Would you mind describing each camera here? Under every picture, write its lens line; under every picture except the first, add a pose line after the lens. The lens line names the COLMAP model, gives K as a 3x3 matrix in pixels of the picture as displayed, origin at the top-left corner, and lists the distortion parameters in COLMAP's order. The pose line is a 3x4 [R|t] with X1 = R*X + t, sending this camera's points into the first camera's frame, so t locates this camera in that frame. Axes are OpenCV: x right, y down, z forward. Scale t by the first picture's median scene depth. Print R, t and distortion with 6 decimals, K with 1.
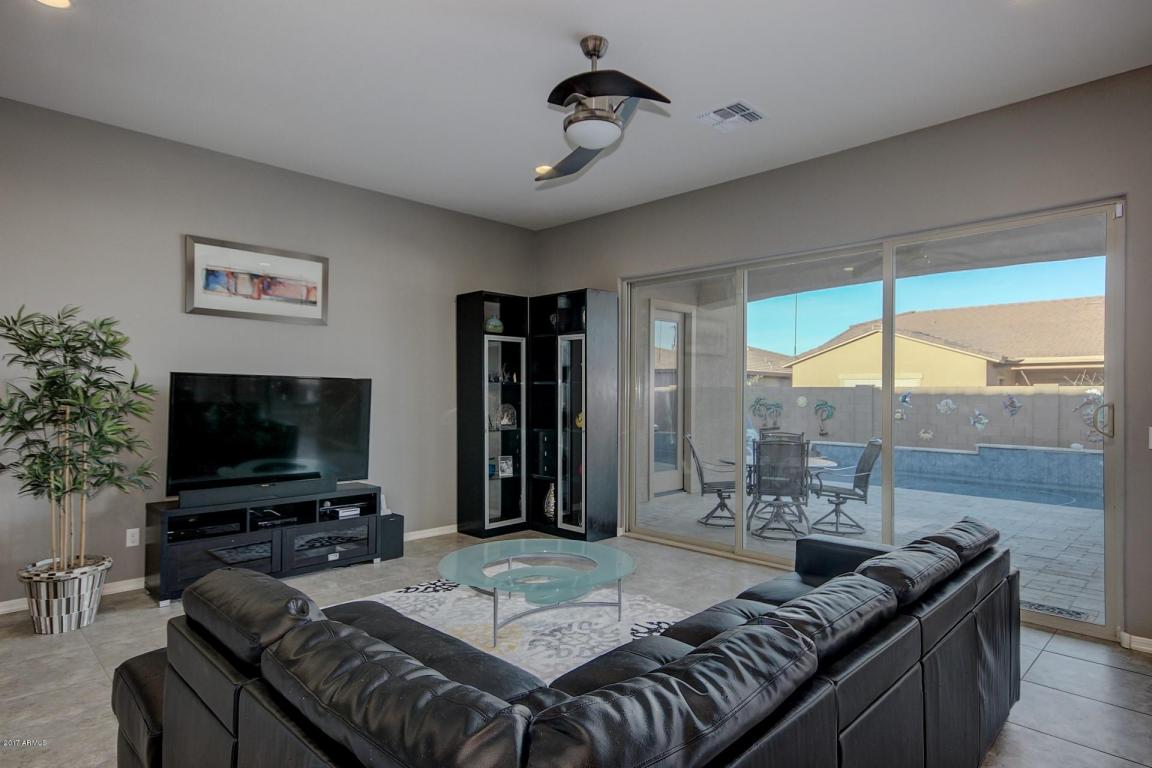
lens RADIAL K [[635.7, 0, 578.3], [0, 635.7, 394.4], [0, 0, 1]] dist [0.019324, 0.000520]
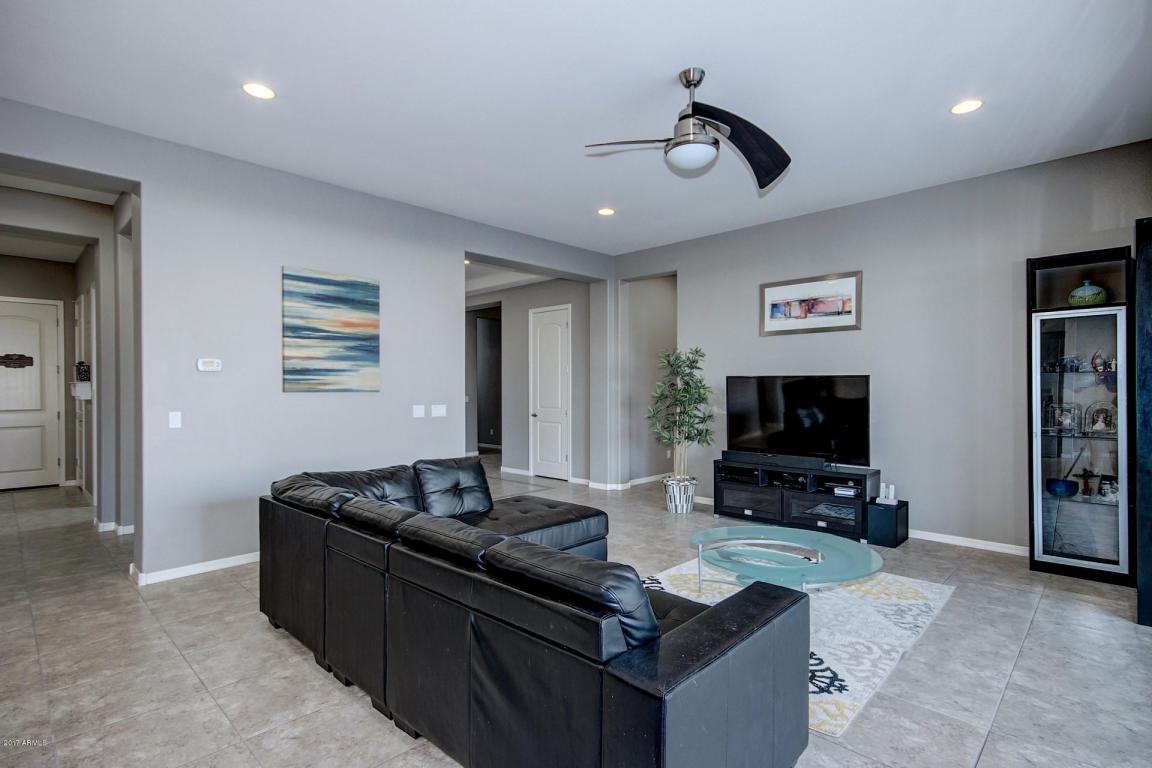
lens RADIAL K [[561.3, 0, 579.2], [0, 561.3, 401.8], [0, 0, 1]] dist [-0.004788, -0.000765]
pose [[0.006838, 0.018052, -0.999814, 0.652408], [0.000879, 0.999837, 0.018058, 0.003685], [0.999976, -0.001002, 0.006821, 0.515527]]
